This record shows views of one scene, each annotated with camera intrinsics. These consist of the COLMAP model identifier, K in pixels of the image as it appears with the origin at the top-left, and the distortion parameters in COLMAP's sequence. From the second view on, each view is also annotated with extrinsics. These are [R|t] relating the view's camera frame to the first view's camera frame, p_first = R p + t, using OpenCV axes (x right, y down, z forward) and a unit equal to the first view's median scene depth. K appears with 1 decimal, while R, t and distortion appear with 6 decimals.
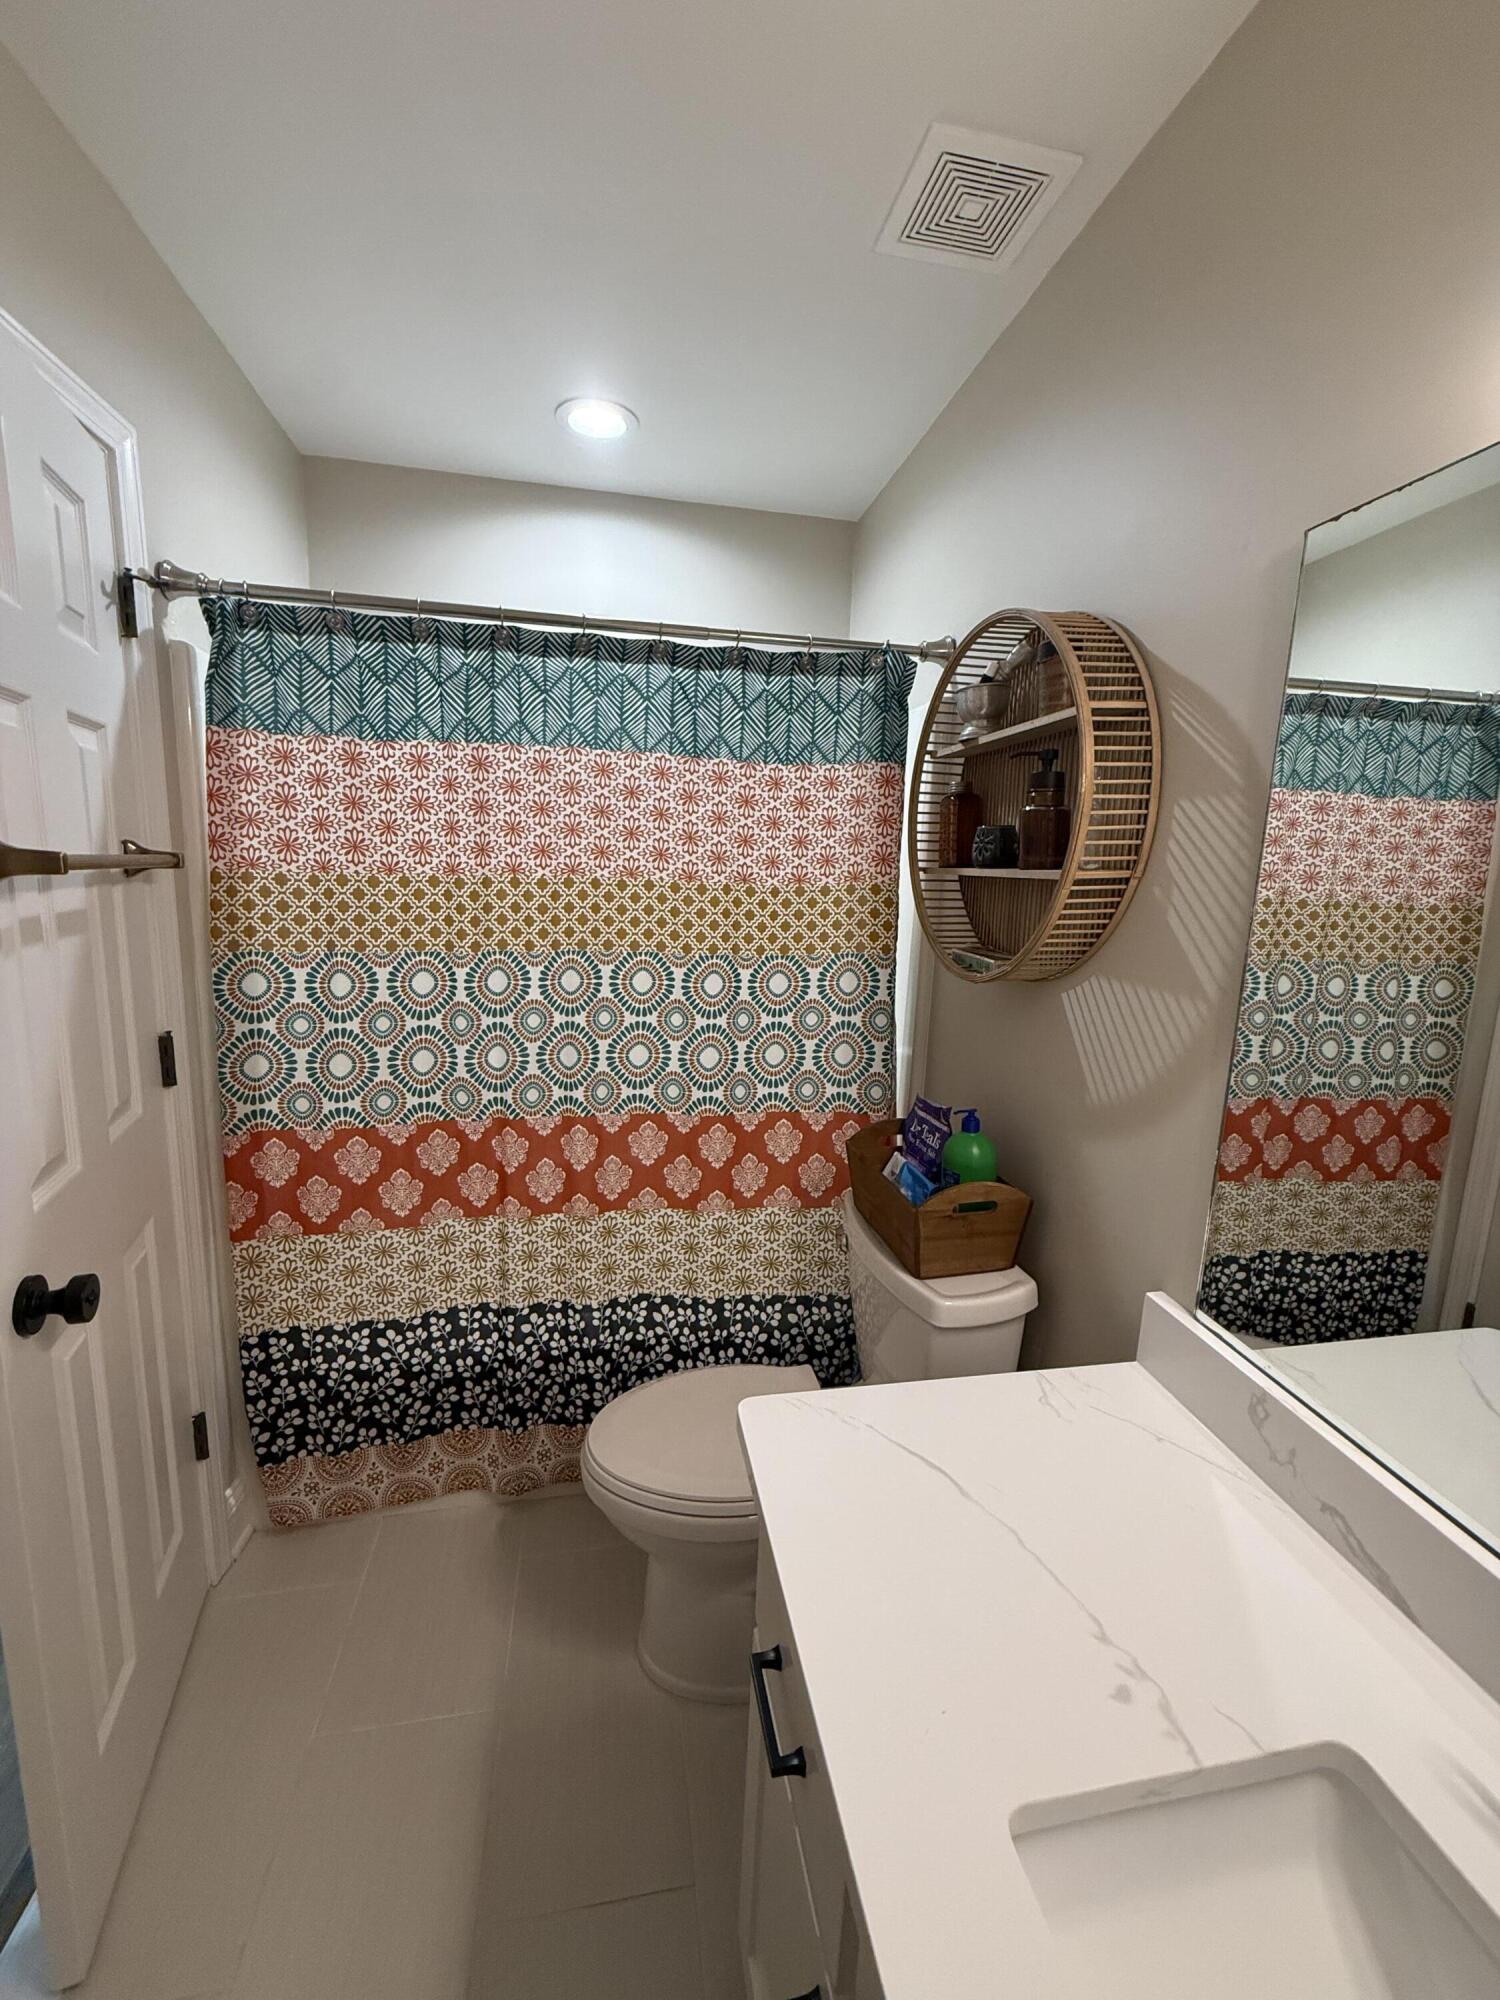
lens RADIAL K [[799.5, 0, 752.4], [0, 799.5, 993.0], [0, 0, 1]] dist [-0.001922, 0.000111]
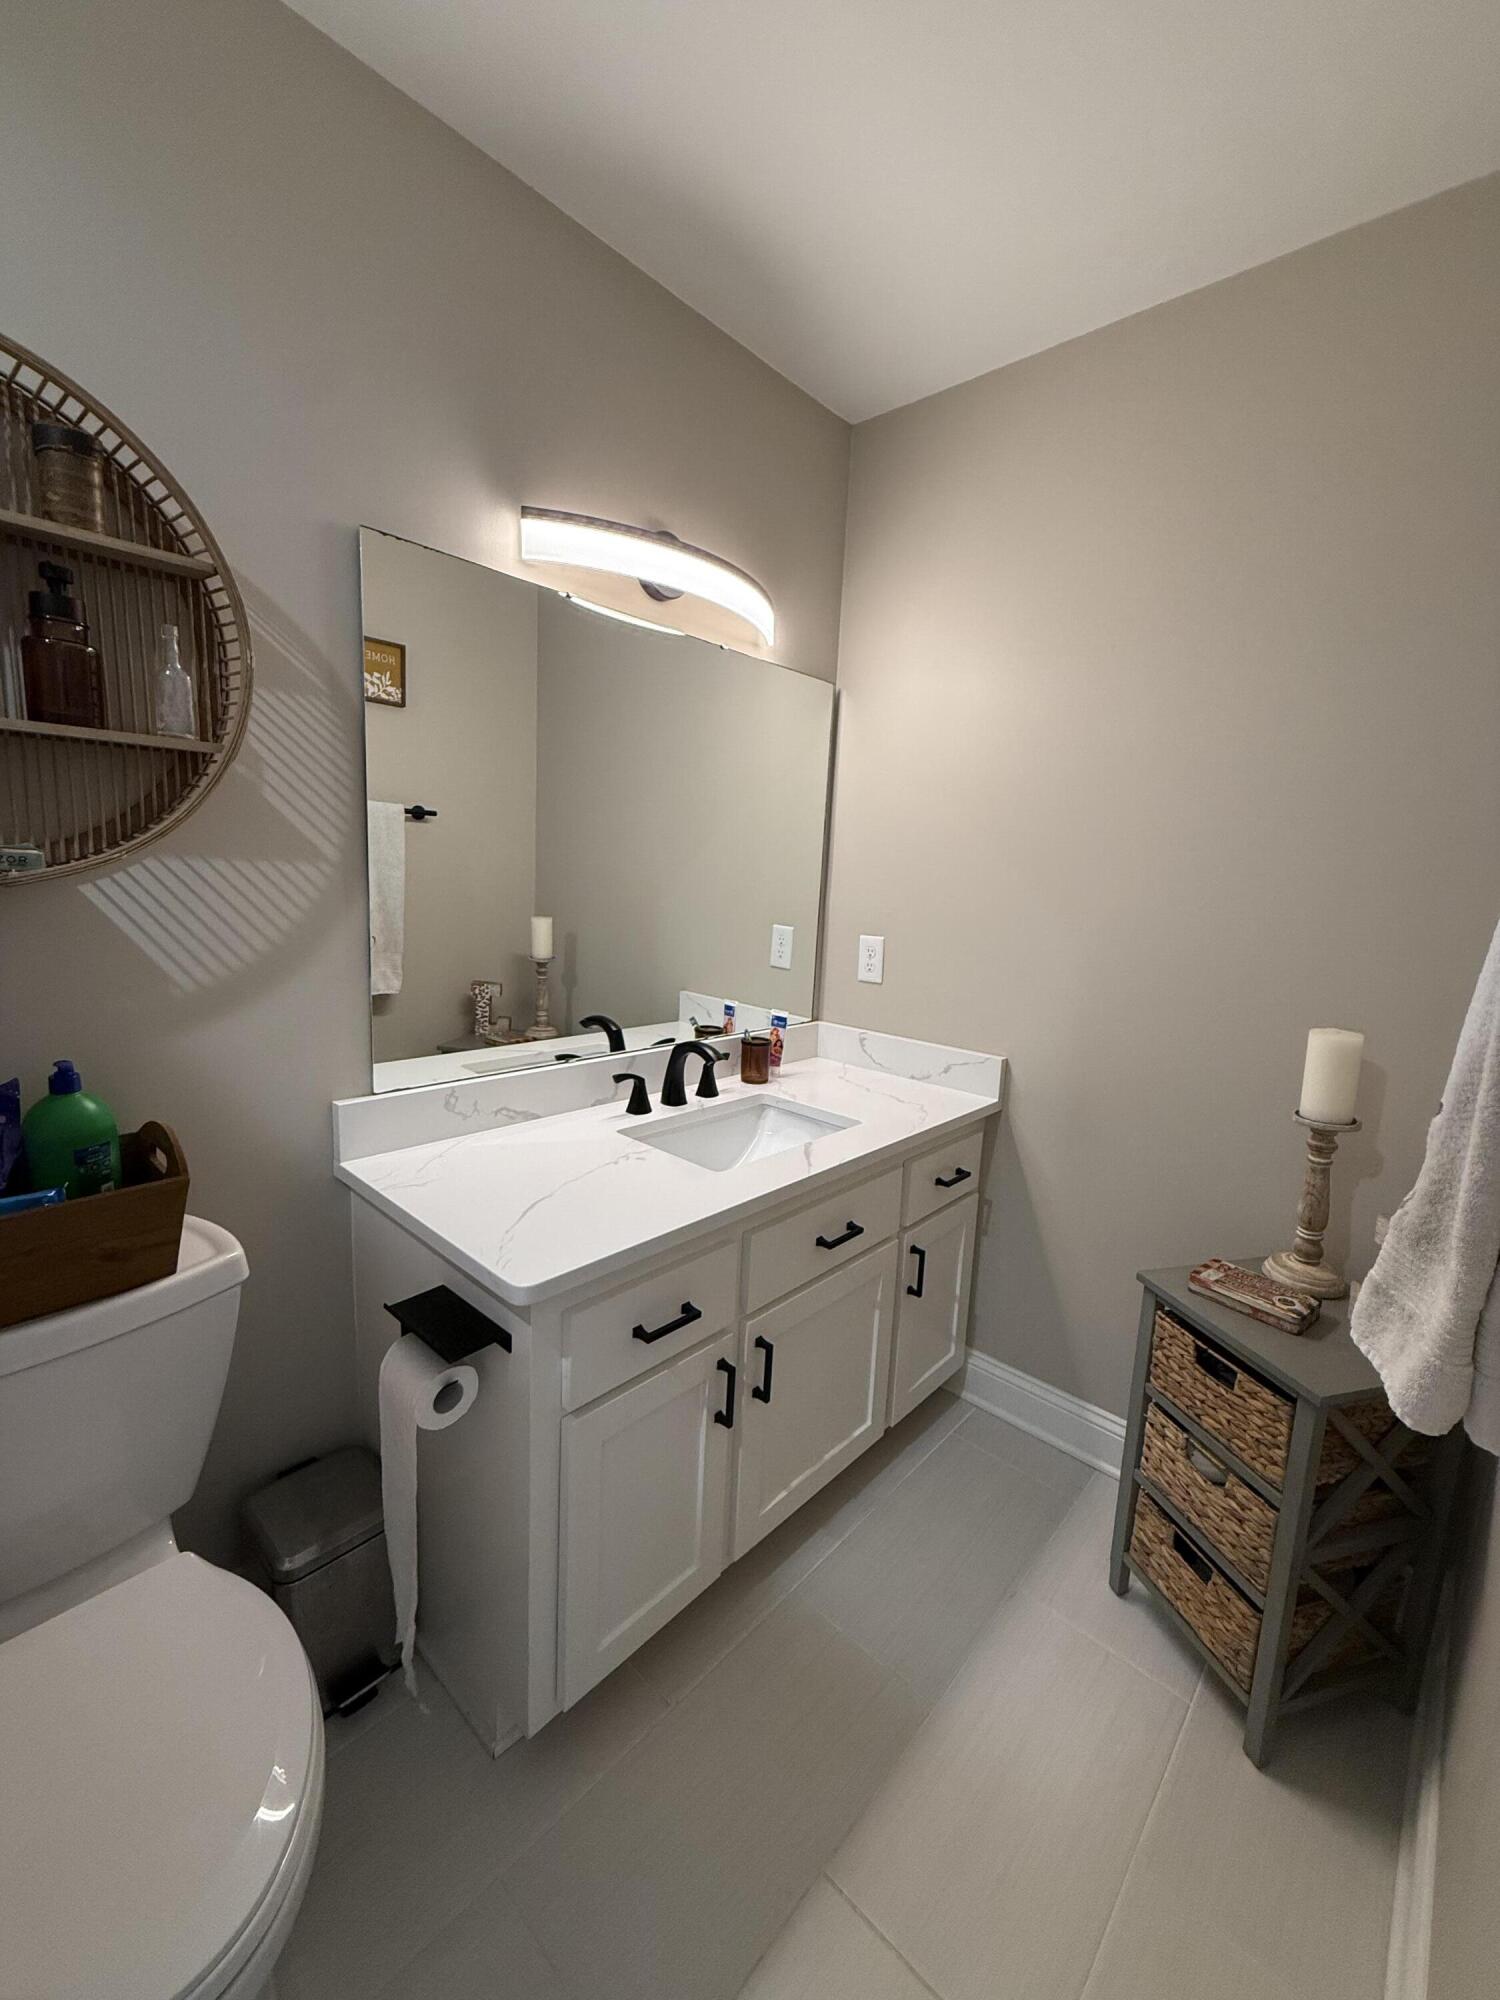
lens RADIAL K [[799.5, 0, 749.6], [0, 799.5, 997.6], [0, 0, 1]] dist [-0.001922, 0.000111]
pose [[-0.588621, -0.205108, 0.781957, -0.838646], [0.055320, 0.954791, 0.292085, -0.115019], [-0.806514, 0.215186, -0.550663, 1.158590]]
